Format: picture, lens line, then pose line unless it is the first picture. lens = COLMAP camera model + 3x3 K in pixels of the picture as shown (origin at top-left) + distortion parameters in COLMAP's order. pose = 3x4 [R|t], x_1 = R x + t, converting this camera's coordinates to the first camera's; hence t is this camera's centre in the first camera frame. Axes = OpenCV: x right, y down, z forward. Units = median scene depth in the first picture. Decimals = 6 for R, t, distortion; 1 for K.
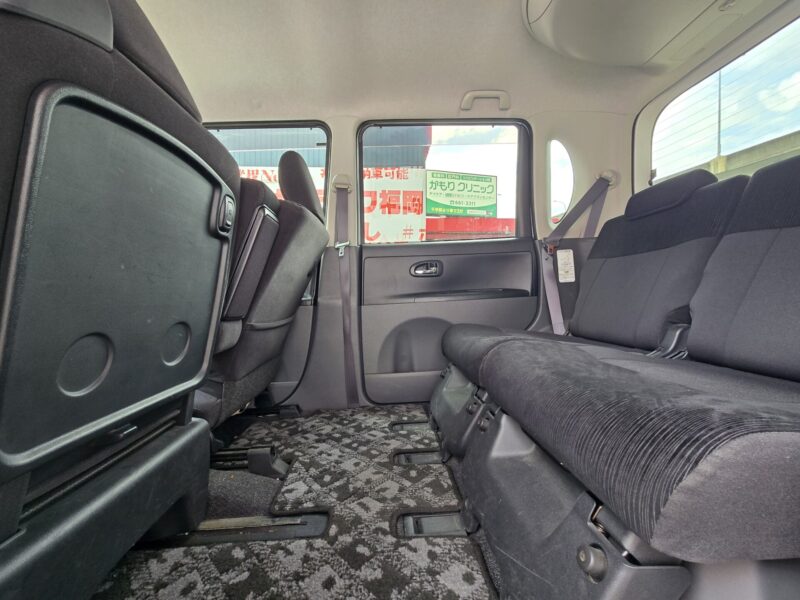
lens RADIAL K [[329.0, 0, 398.4], [0, 329.0, 295.2], [0, 0, 1]] dist [-0.001654, -0.000312]
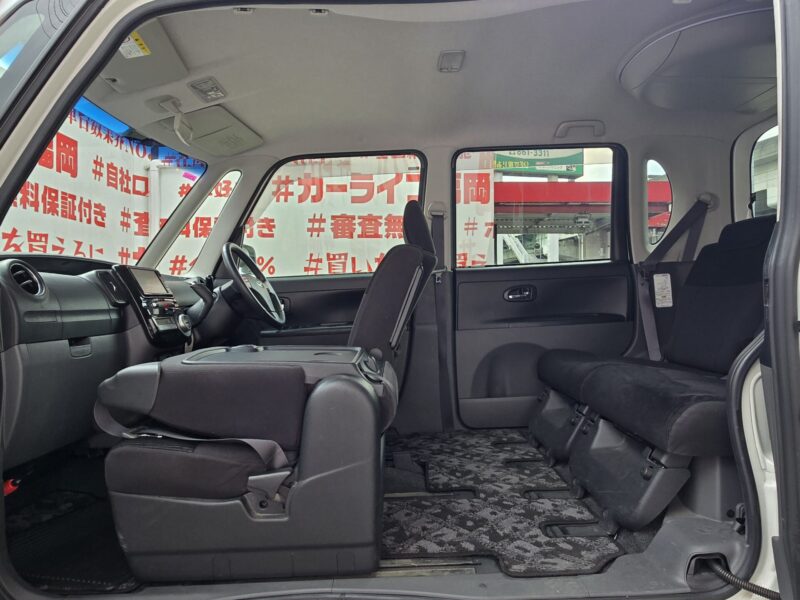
lens RADIAL K [[524.9, 0, 401.5], [0, 524.9, 290.8], [0, 0, 1]] dist [-0.000775, -0.001476]
pose [[0.999143, 0.000335, -0.041387, -0.255155], [-0.000638, 0.999973, -0.007306, -0.094534], [0.041384, 0.007326, 0.999116, -0.741393]]
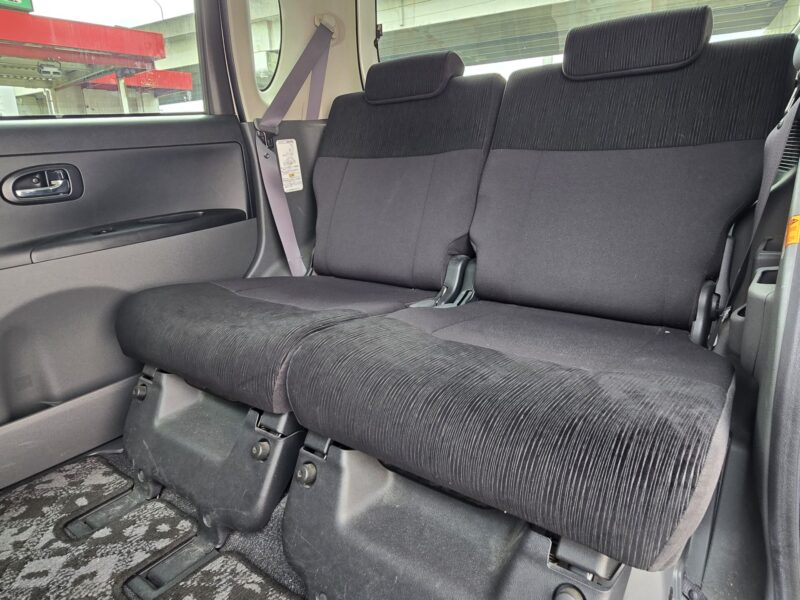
lens RADIAL K [[524.9, 0, 401.5], [0, 524.9, 290.8], [0, 0, 1]] dist [-0.000775, -0.001476]
pose [[0.652870, -0.210990, 0.727491, -0.185688], [0.031860, 0.967222, 0.251926, -0.129242], [-0.756799, -0.141298, 0.638193, 0.175950]]
